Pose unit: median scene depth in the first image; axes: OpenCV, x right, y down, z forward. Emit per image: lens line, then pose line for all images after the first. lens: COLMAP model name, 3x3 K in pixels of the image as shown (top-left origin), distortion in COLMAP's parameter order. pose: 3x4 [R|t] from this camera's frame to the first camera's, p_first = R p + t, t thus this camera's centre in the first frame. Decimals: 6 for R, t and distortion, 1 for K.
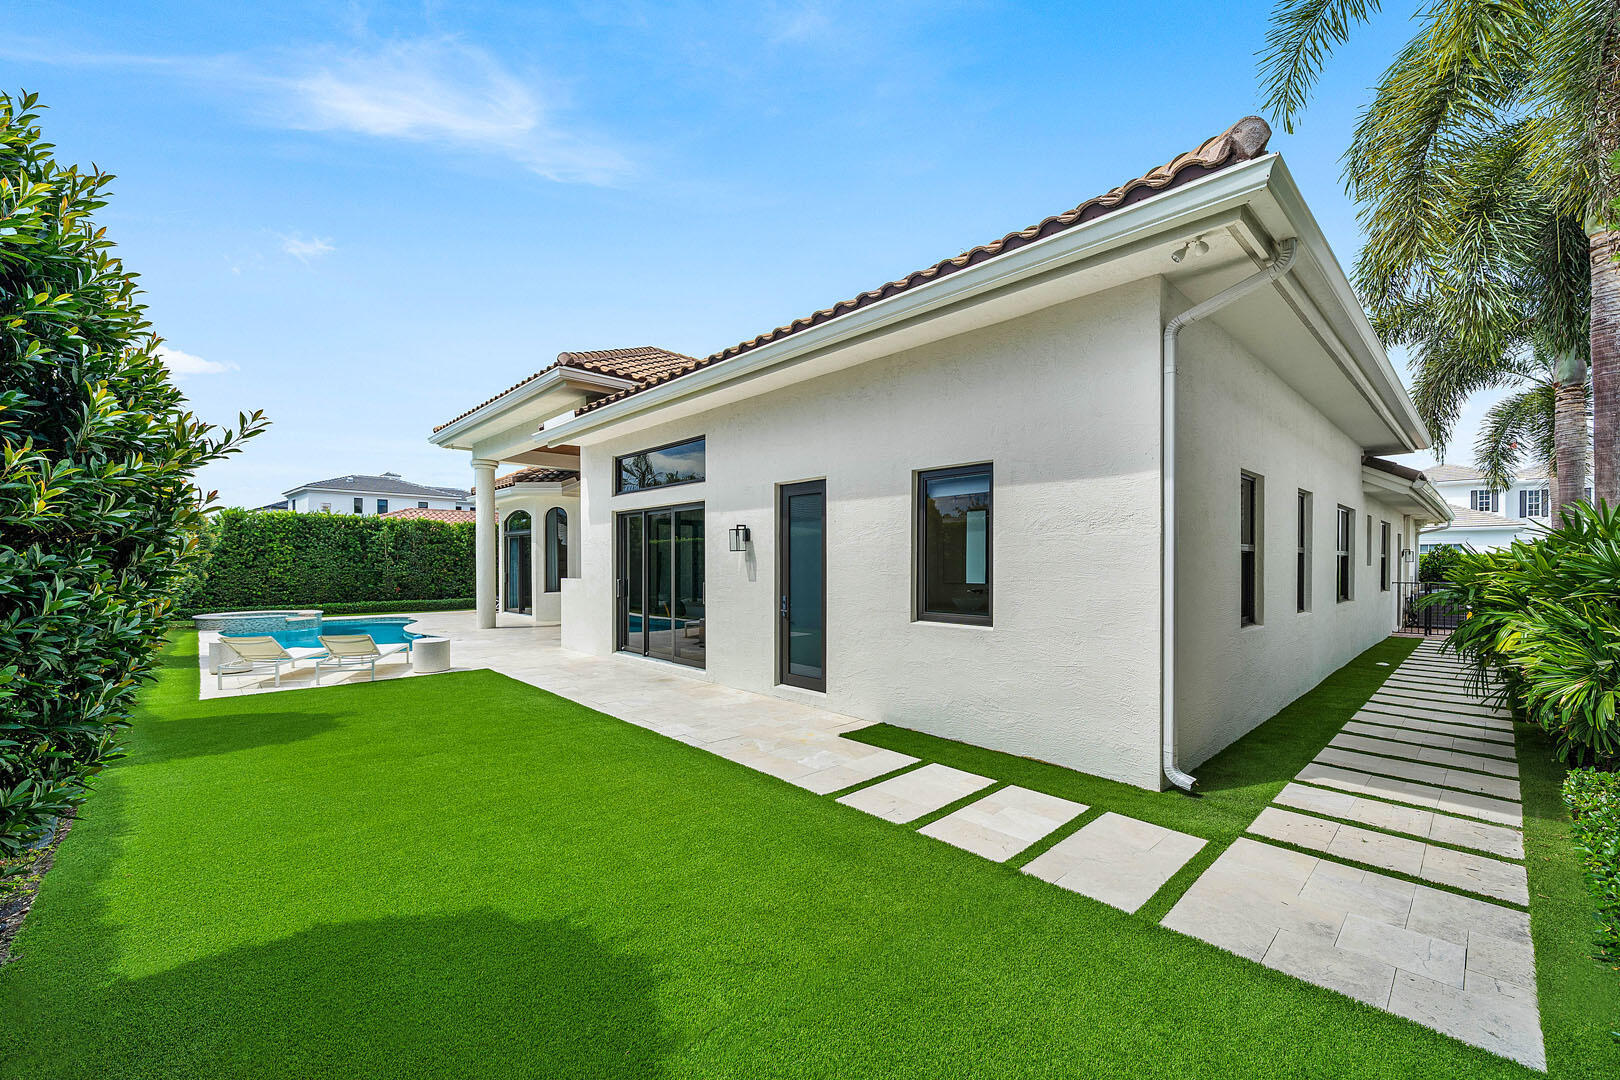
lens RADIAL K [[645.0, 0, 809.5], [0, 645.0, 567.2], [0, 0, 1]] dist [0.000217, 0.000072]
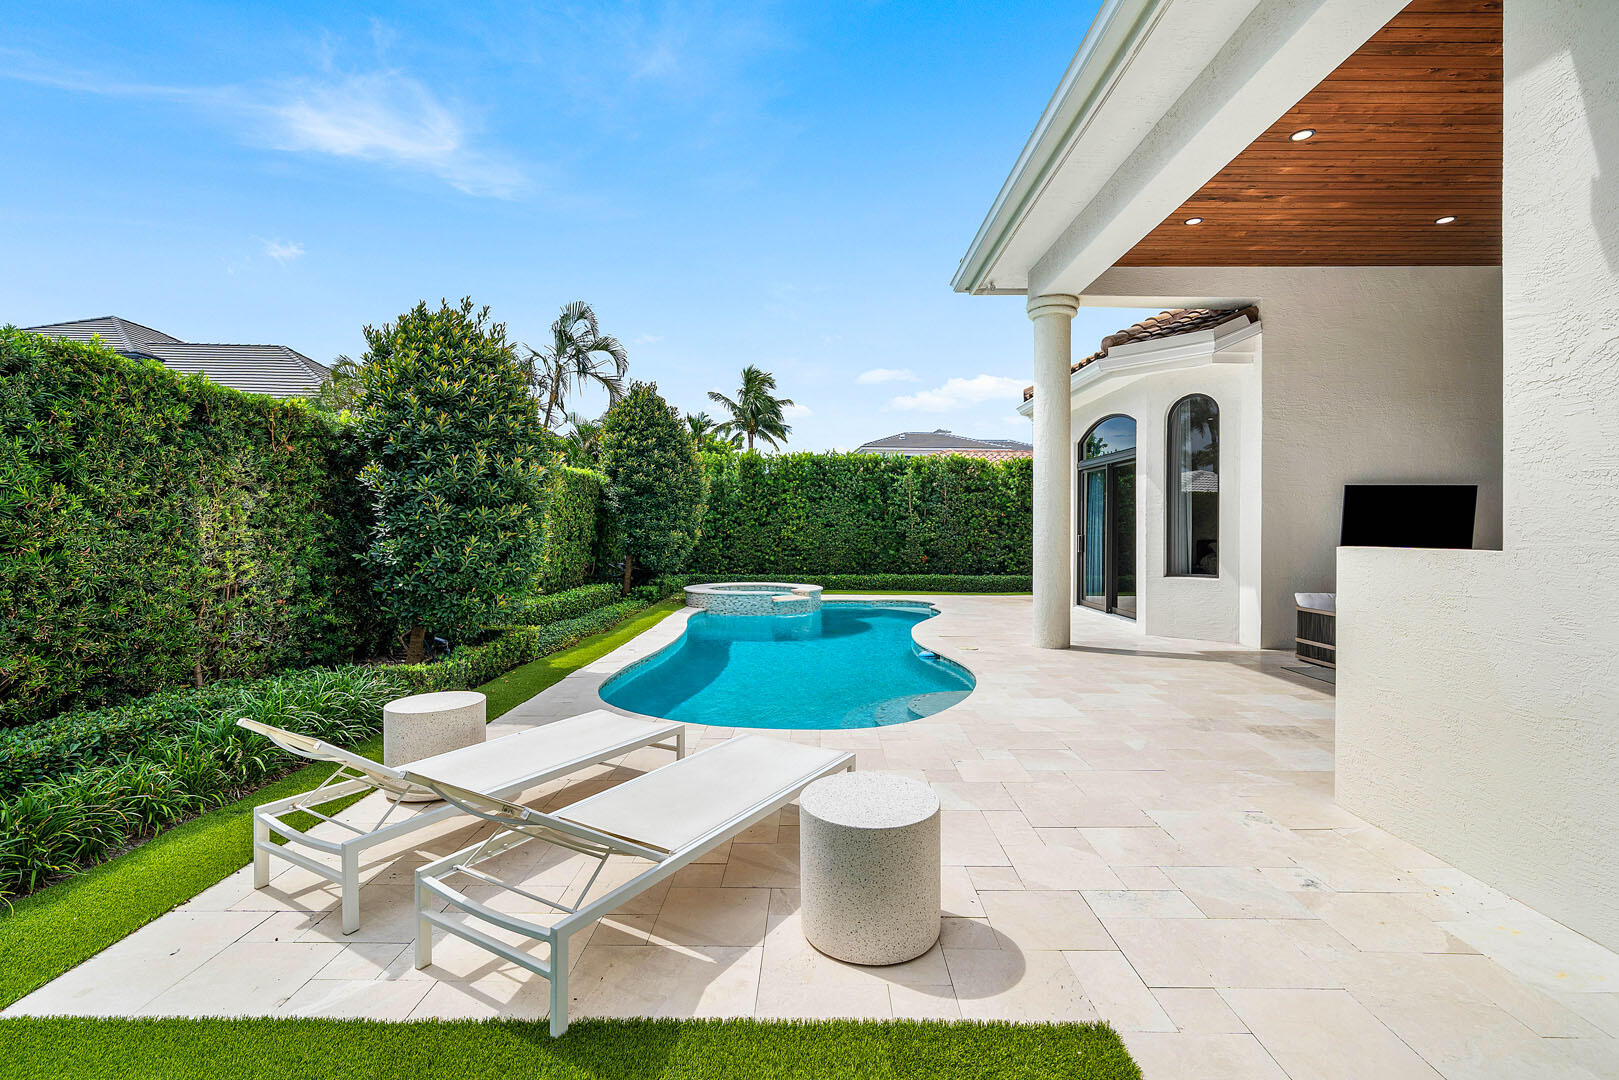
lens RADIAL K [[738.8, 0, 803.9], [0, 738.8, 529.8], [0, 0, 1]] dist [-0.002186, 0.000243]
pose [[0.720051, 0.004793, -0.693905, -0.198655], [-0.009929, 0.999945, -0.003397, 0.008401], [0.693850, 0.009335, 0.720059, 0.371631]]
